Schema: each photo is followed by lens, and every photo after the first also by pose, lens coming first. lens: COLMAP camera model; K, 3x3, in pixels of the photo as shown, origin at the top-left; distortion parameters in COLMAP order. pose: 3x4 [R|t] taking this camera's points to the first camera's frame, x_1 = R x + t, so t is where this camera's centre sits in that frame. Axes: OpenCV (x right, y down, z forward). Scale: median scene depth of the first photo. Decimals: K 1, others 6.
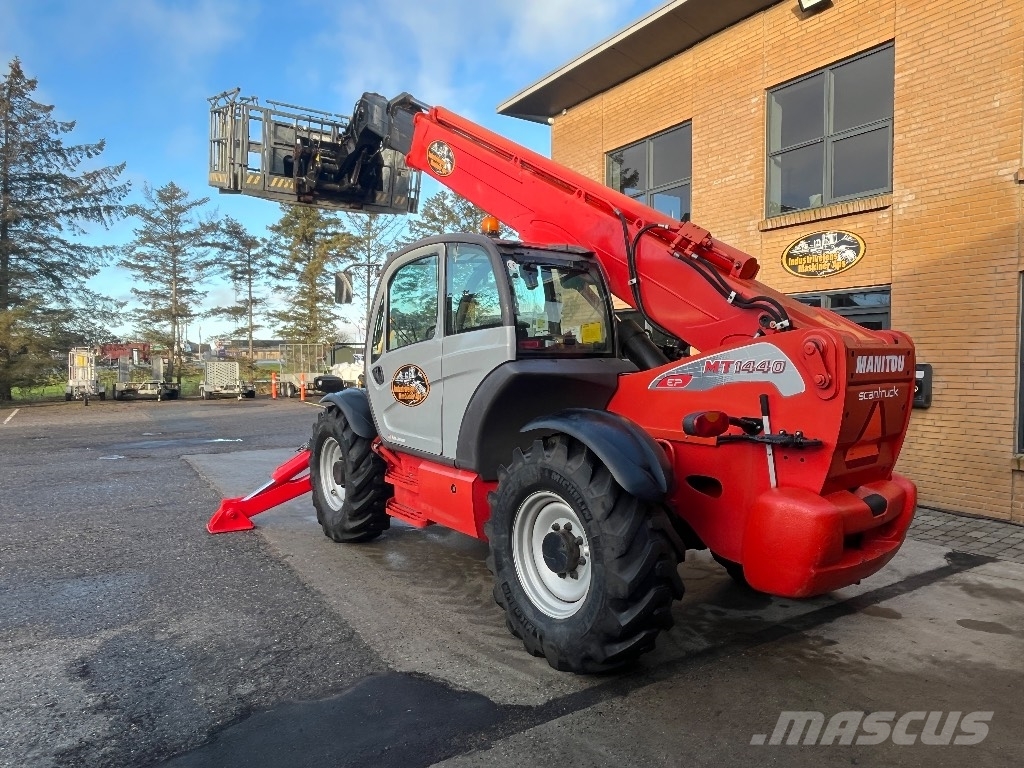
lens RADIAL K [[660.1, 0, 515.2], [0, 660.1, 384.6], [0, 0, 1]] dist [0.000728, -0.004846]
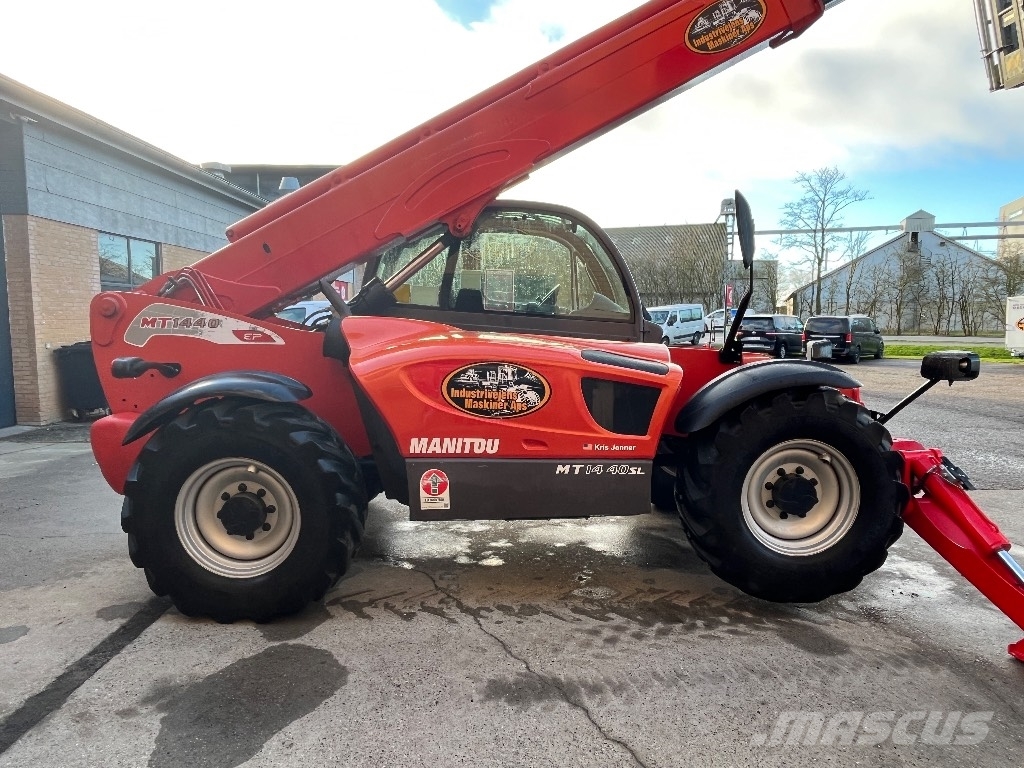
lens RADIAL K [[660.1, 0, 514.3], [0, 660.1, 387.0], [0, 0, 1]] dist [0.000728, -0.004846]
pose [[-0.550554, 0.087454, -0.830206, 0.494072], [-0.039031, 0.990713, 0.130245, -0.040717], [0.833886, 0.104111, -0.542028, 0.958955]]
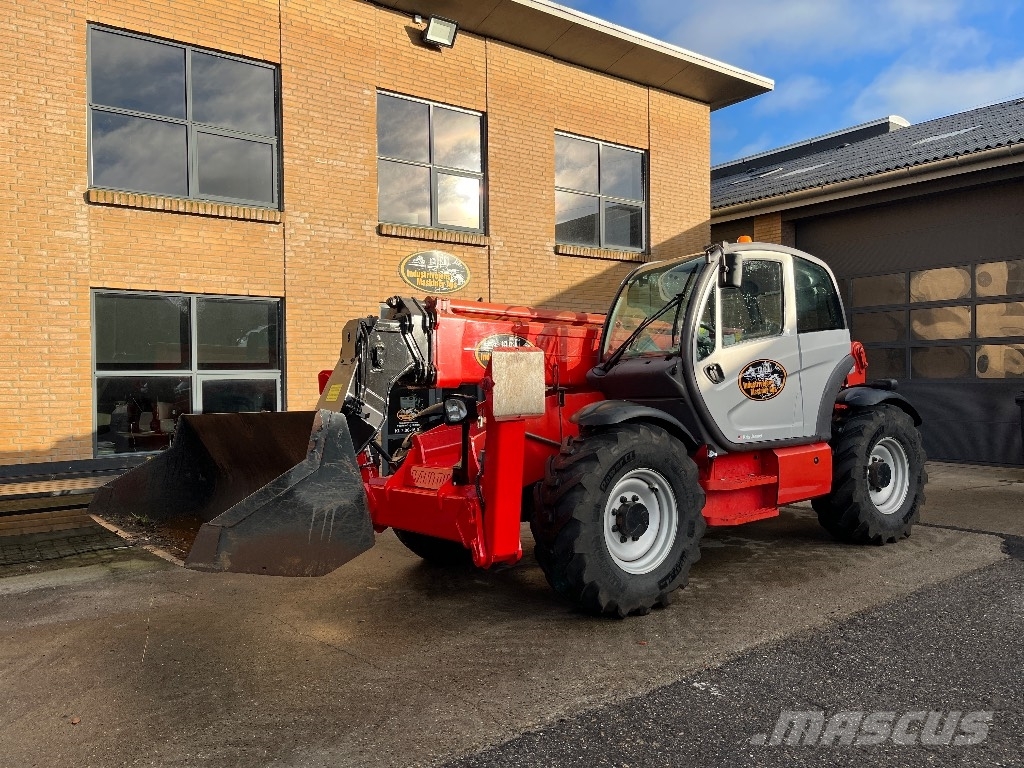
lens RADIAL K [[775.8, 0, 517.0], [0, 775.8, 380.7], [0, 0, 1]] dist [0.054465, -0.080167]
pose [[-0.061880, -0.002172, 0.998081, -0.793254], [0.056261, 0.998400, 0.005661, -0.018033], [-0.996497, 0.056503, -0.061659, 0.922349]]
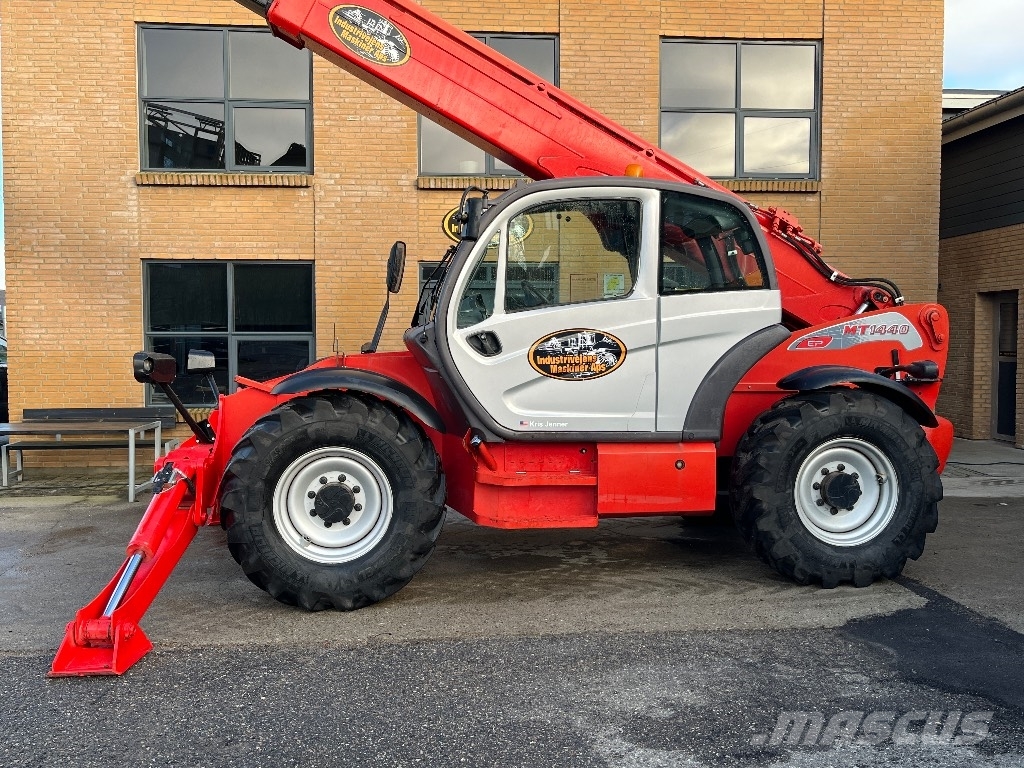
lens RADIAL K [[902.0, 0, 508.5], [0, 902.0, 378.6], [0, 0, 1]] dist [0.039678, -0.043852]
pose [[0.483857, -0.037226, 0.874355, -0.677884], [0.035444, 0.999109, 0.022923, 0.001375], [-0.874429, 0.019899, 0.484745, 0.316792]]
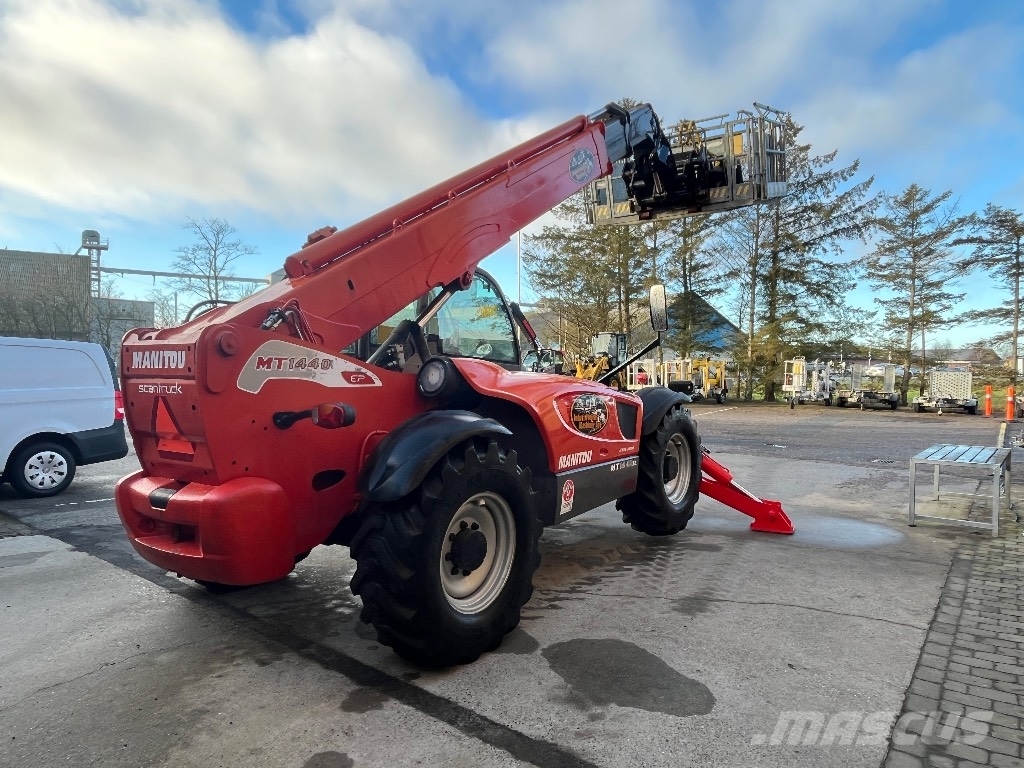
lens RADIAL K [[660.1, 0, 508.5], [0, 660.1, 387.6], [0, 0, 1]] dist [0.000728, -0.004846]
pose [[0.328221, 0.036527, -0.943894, 0.662107], [-0.048188, 0.998598, 0.021888, -0.014246], [0.943371, 0.038300, 0.329522, 0.459231]]
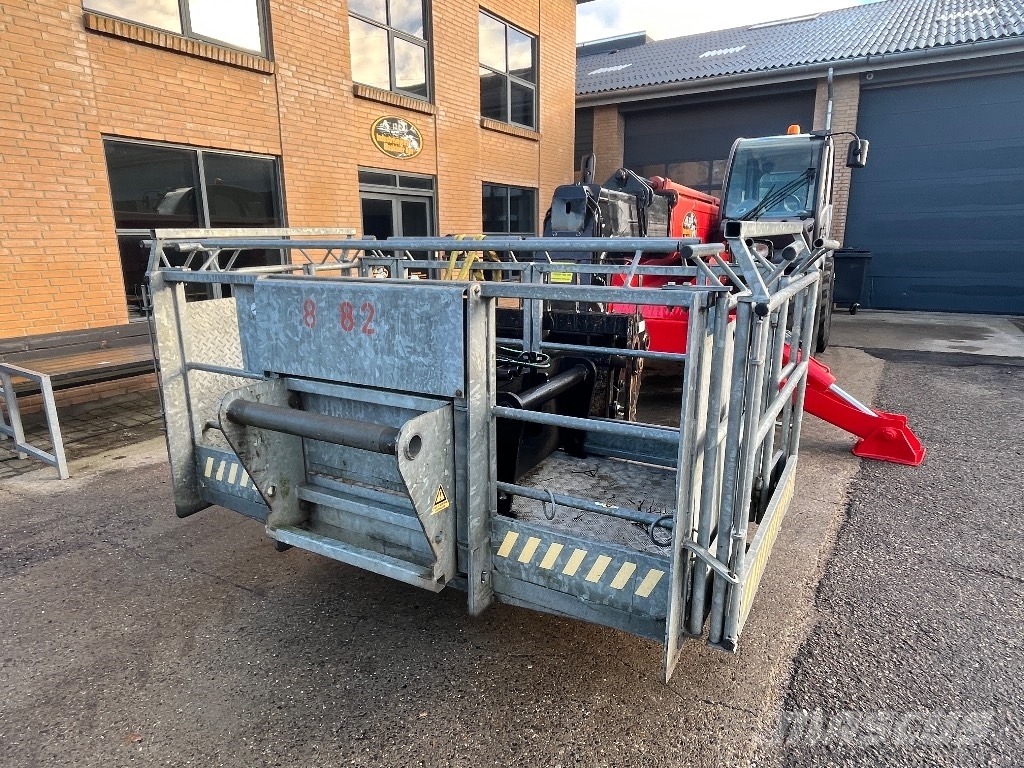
lens RADIAL K [[627.0, 0, 505.4], [0, 627.0, 393.1], [0, 0, 1]] dist [-0.001956, -0.002767]
pose [[-0.412870, -0.208849, 0.886522, -0.663461], [0.050086, 0.966675, 0.251058, -0.029436], [-0.909412, 0.148057, -0.388651, 1.276399]]
